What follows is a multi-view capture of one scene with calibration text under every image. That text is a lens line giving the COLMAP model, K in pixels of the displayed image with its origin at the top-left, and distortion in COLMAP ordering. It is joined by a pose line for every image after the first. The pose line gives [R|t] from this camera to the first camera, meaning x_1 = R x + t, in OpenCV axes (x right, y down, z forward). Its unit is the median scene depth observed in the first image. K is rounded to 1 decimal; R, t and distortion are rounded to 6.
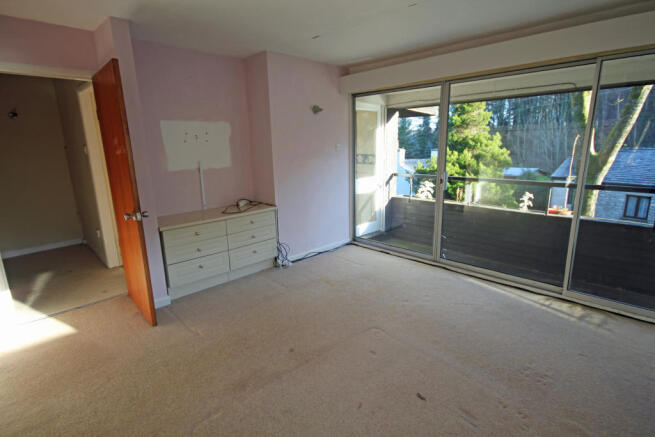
lens RADIAL K [[335.2, 0, 333.4], [0, 335.2, 218.9], [0, 0, 1]] dist [0.002541, 0.000779]
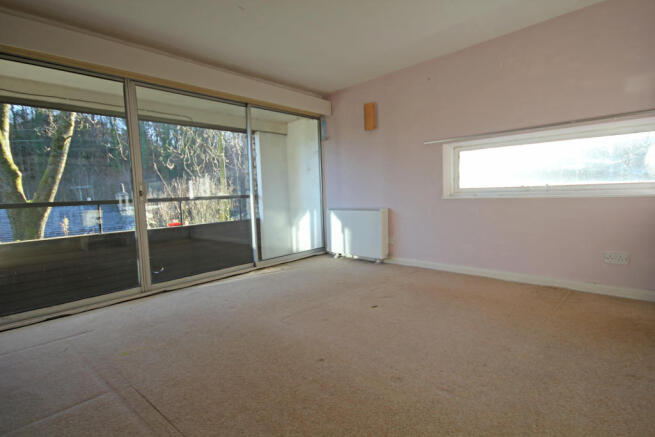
lens RADIAL K [[335.2, 0, 333.4], [0, 335.2, 218.9], [0, 0, 1]] dist [0.002541, 0.000779]
pose [[-0.128013, -0.120686, 0.984402, -0.509831], [0.180657, 0.973125, 0.142796, -0.076333], [-0.975180, 0.196119, -0.102769, 0.533443]]
